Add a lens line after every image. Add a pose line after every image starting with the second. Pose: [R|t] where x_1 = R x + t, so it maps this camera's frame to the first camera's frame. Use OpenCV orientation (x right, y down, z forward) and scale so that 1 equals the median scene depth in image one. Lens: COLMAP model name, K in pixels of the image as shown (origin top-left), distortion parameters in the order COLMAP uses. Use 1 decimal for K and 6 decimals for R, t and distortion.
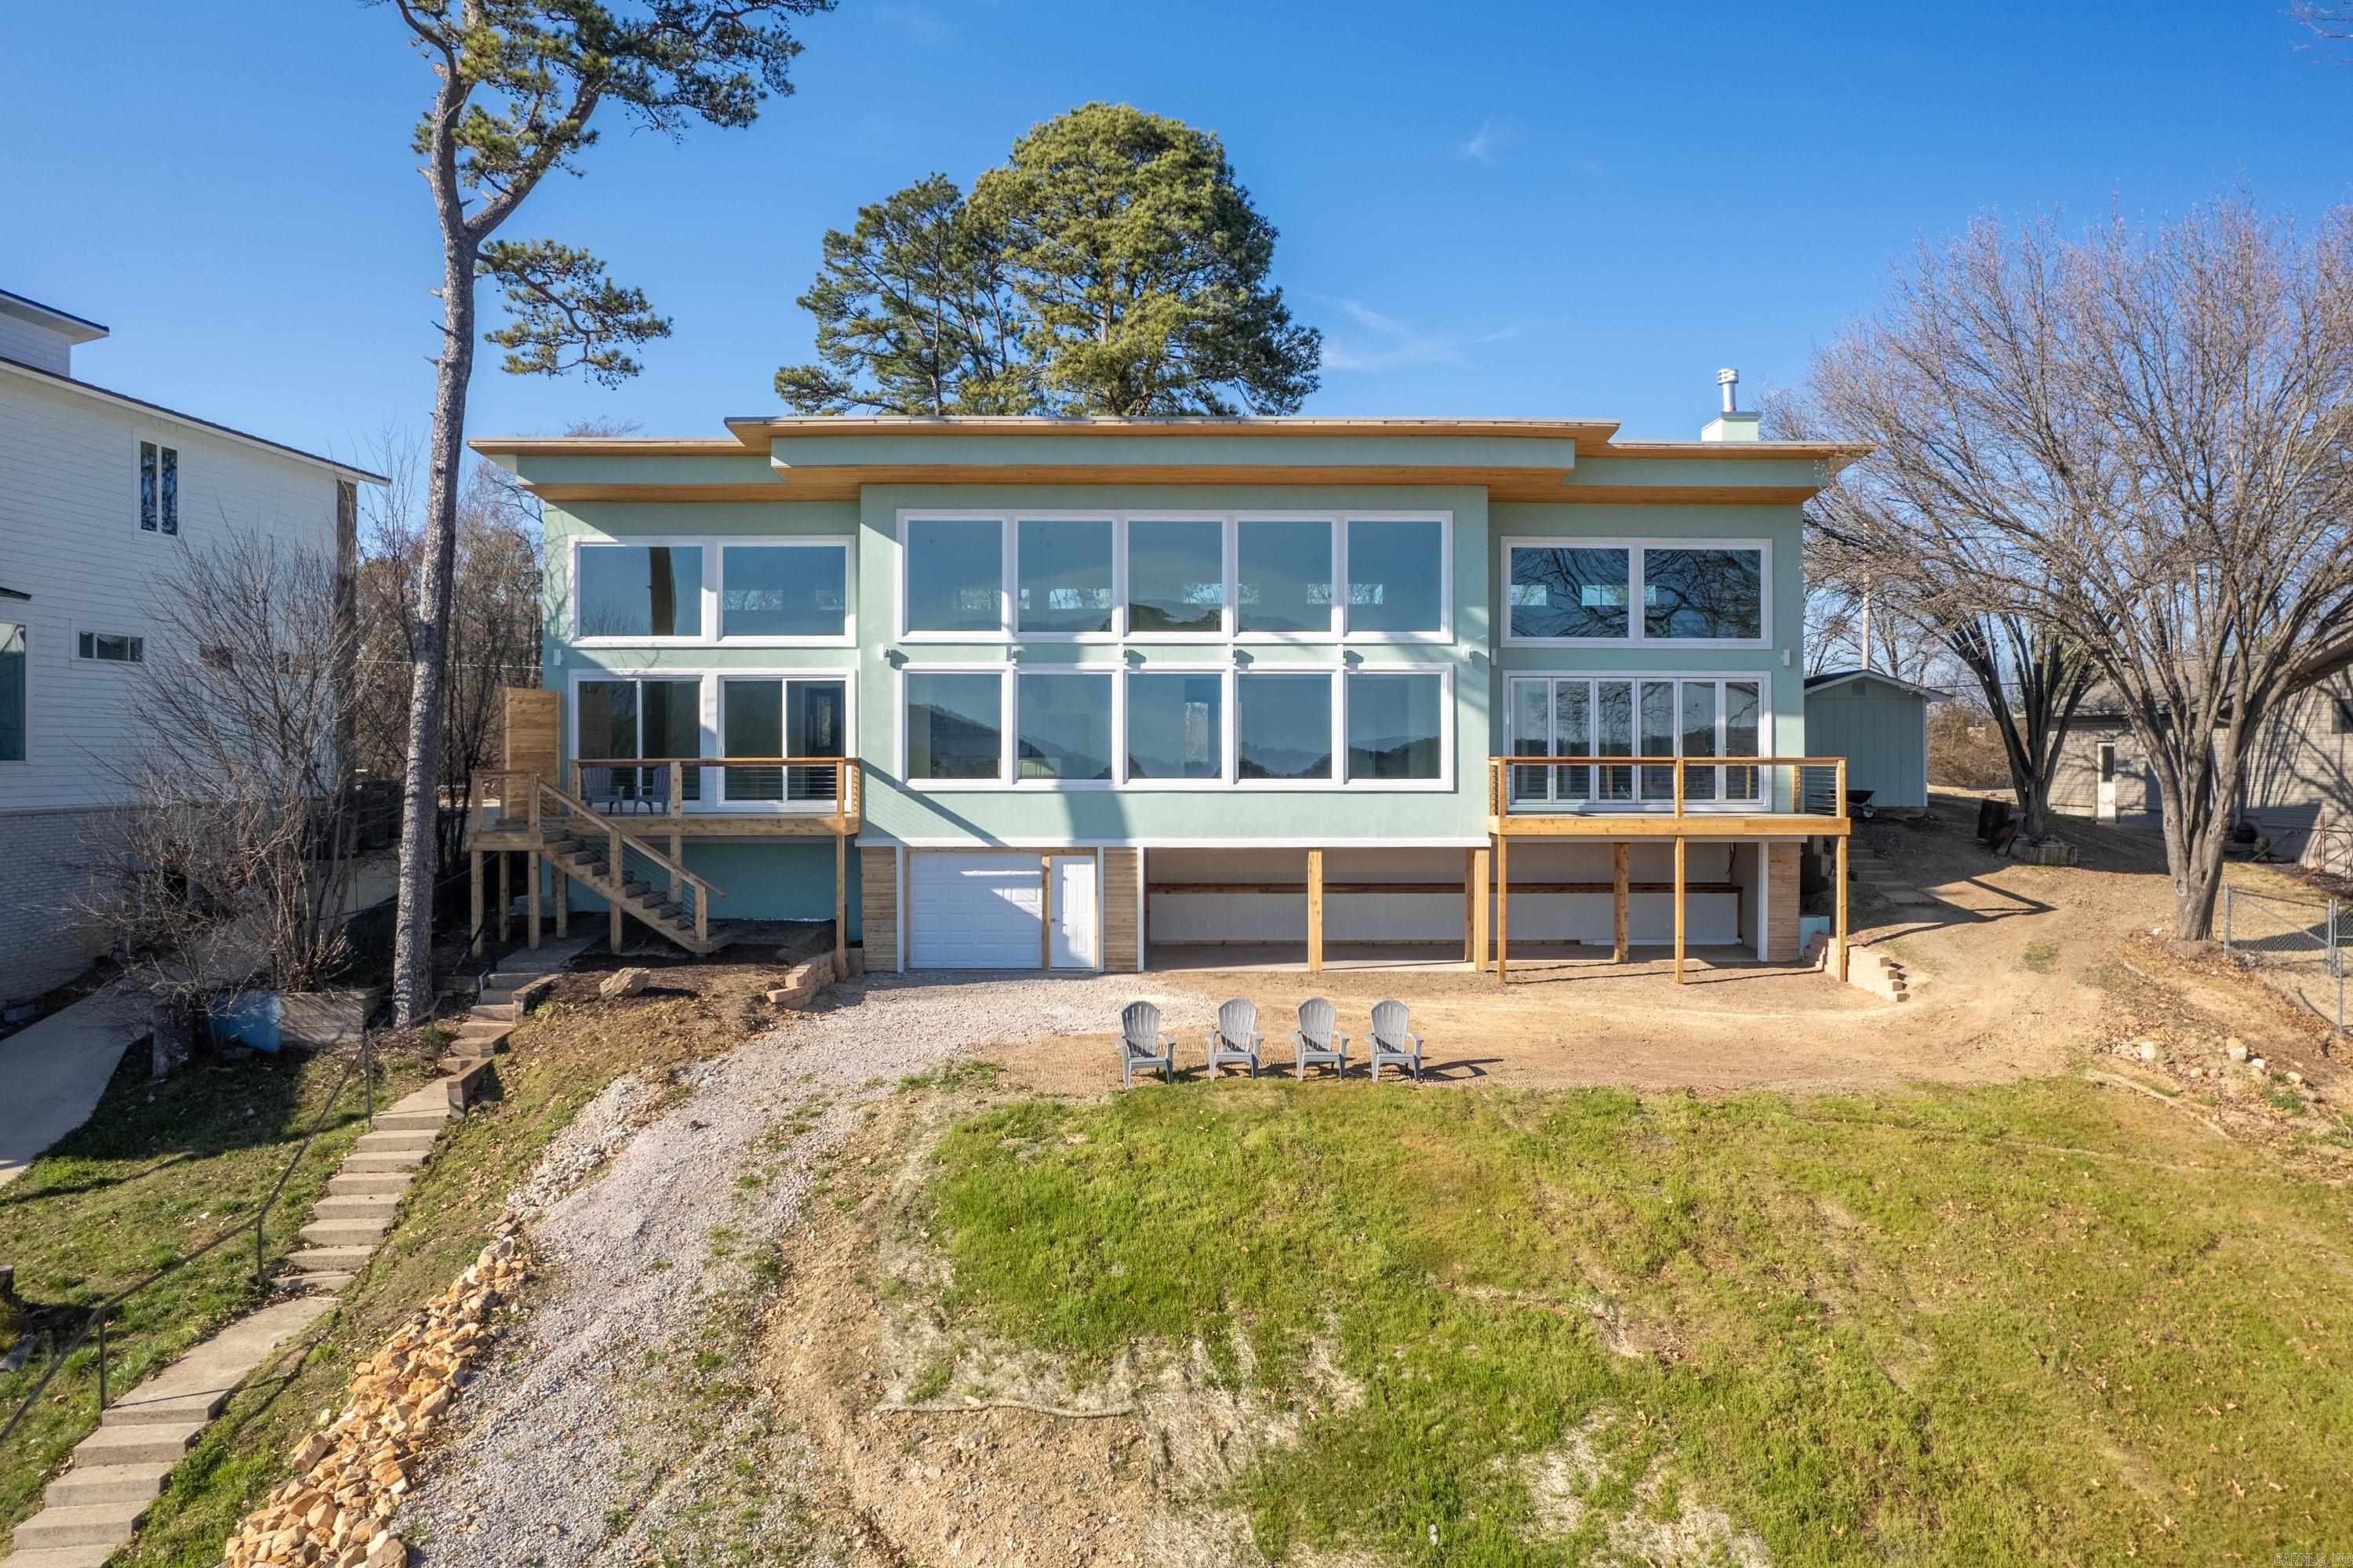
lens RADIAL K [[1678.0, 0, 1179.5], [0, 1678.0, 764.0], [0, 0, 1]] dist [-0.033136, -0.001201]
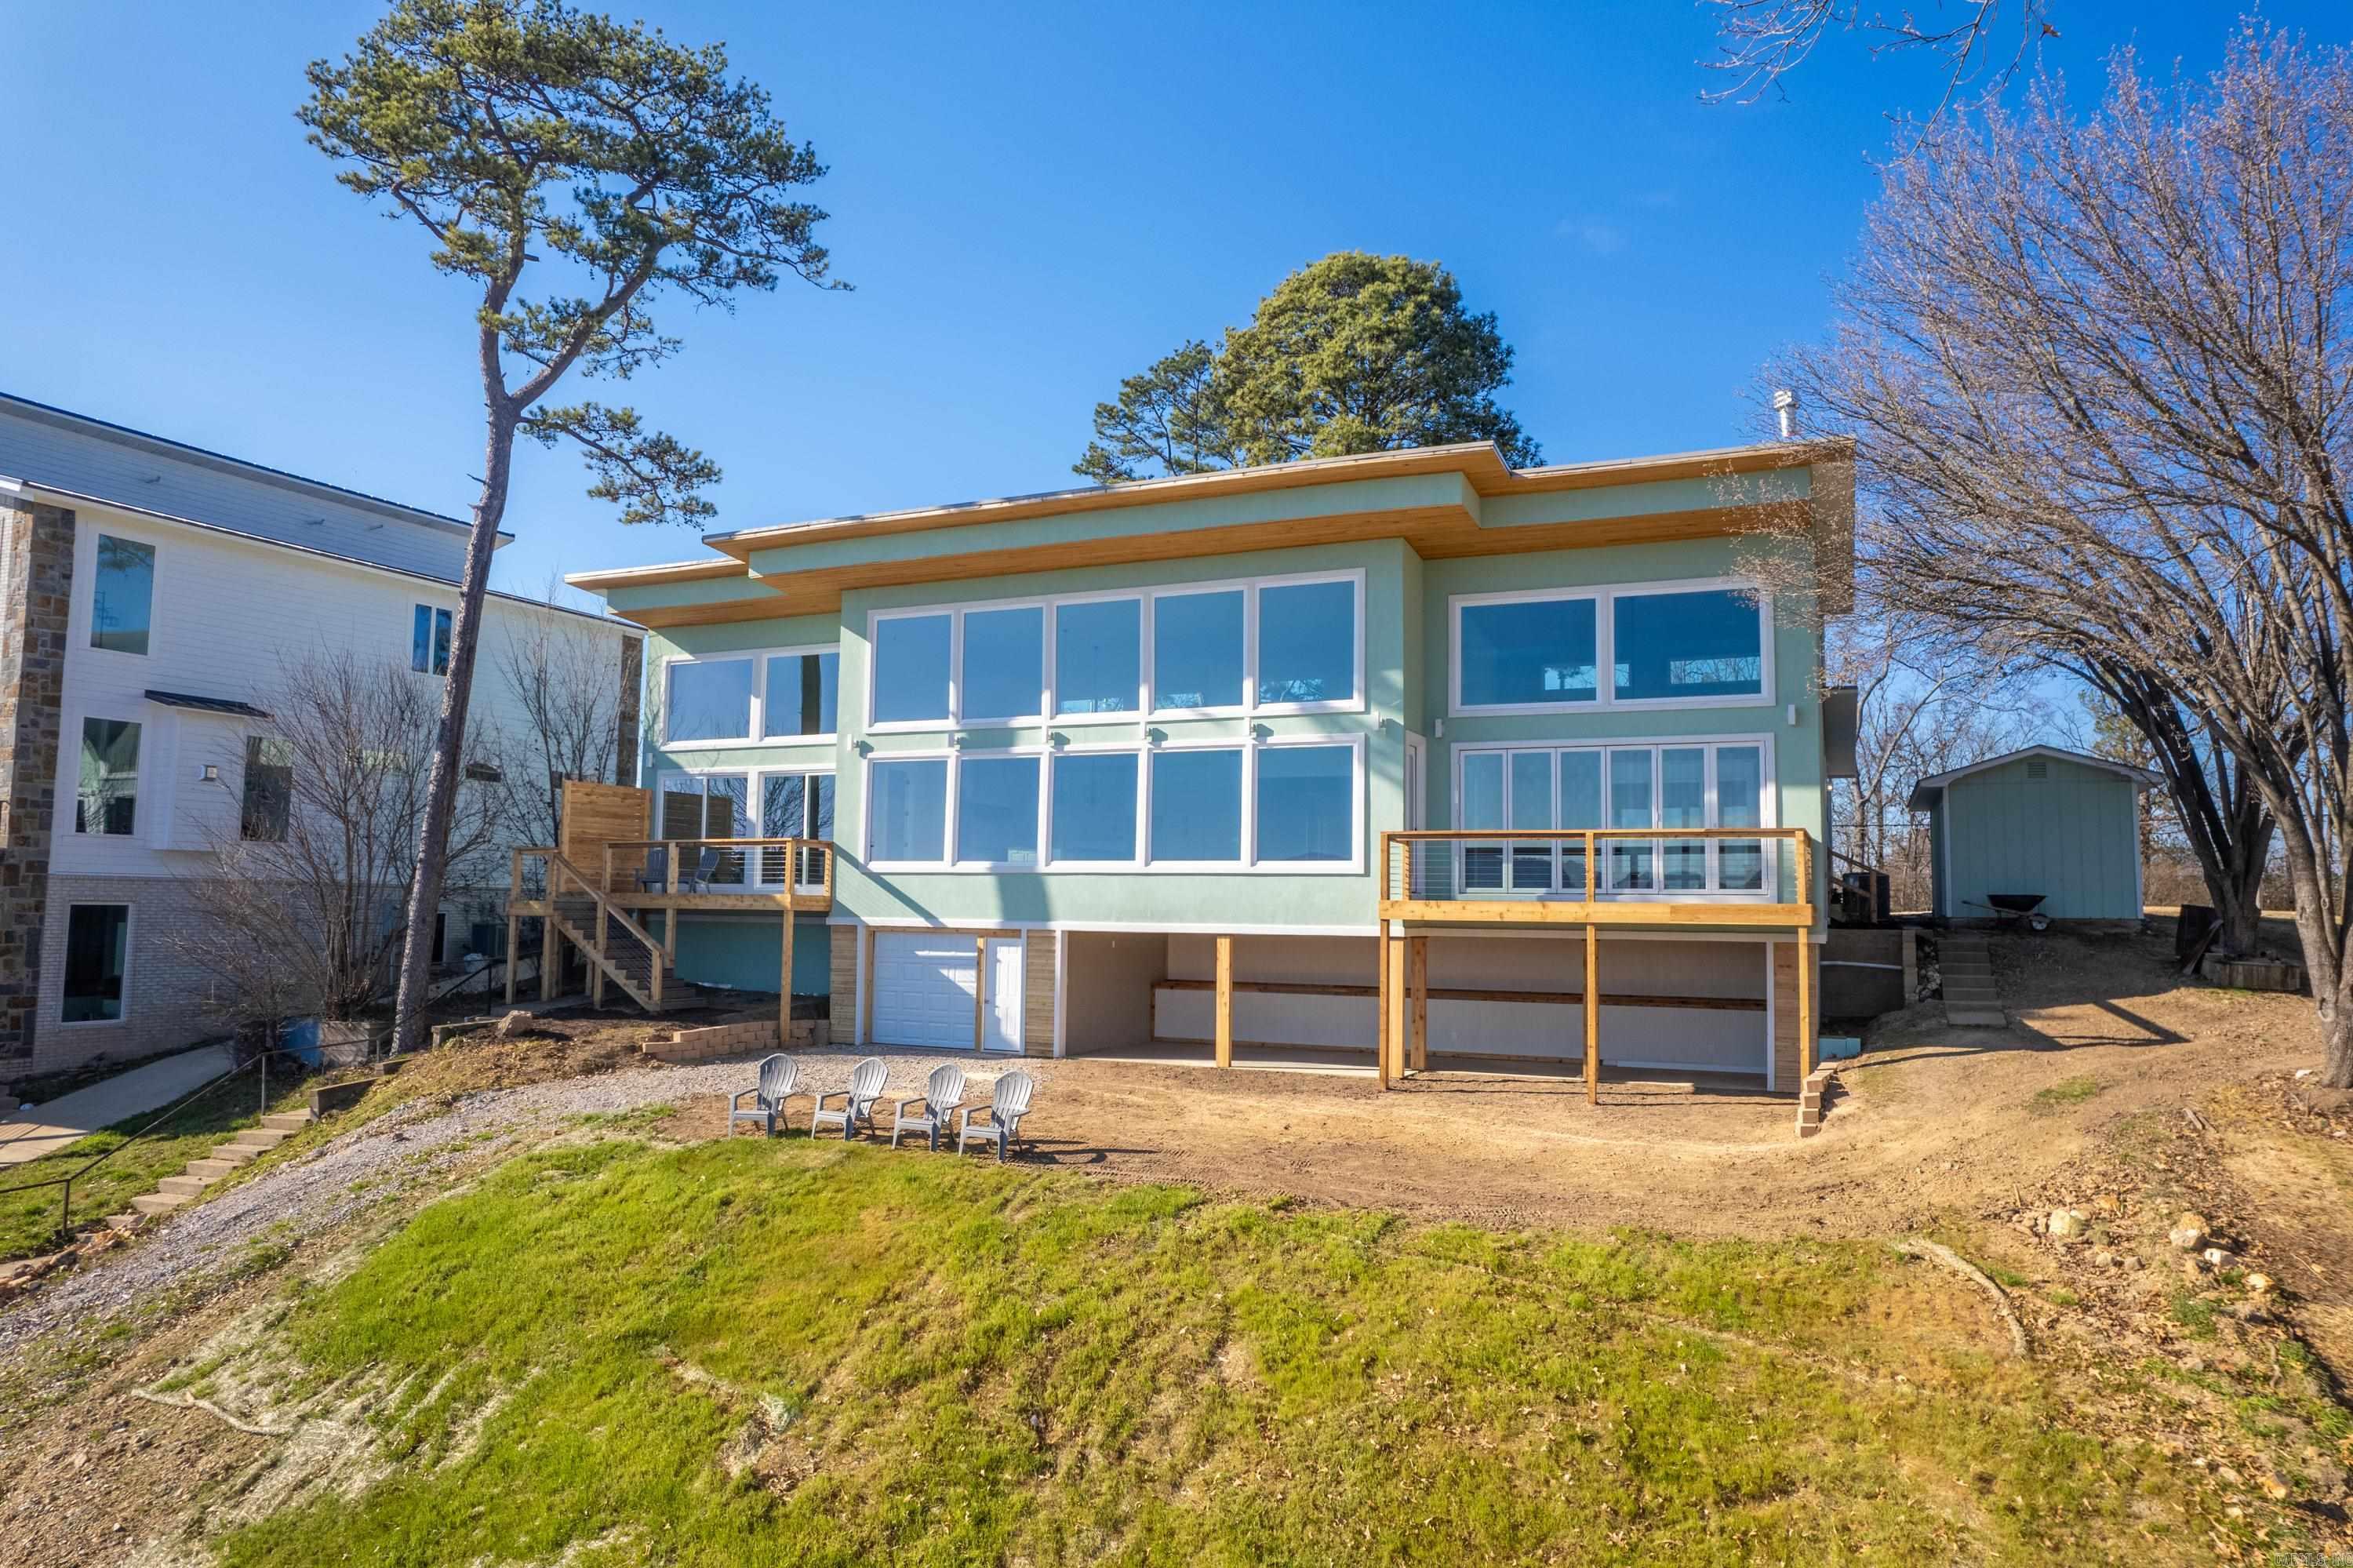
lens RADIAL K [[1503.3, 0, 1174.9], [0, 1503.3, 805.2], [0, 0, 1]] dist [-0.038004, 0.002852]
pose [[0.902773, -0.017532, -0.429759, 0.418961], [-0.020052, 0.996367, -0.082768, 0.048143], [0.429649, 0.083339, 0.899142, 0.226854]]
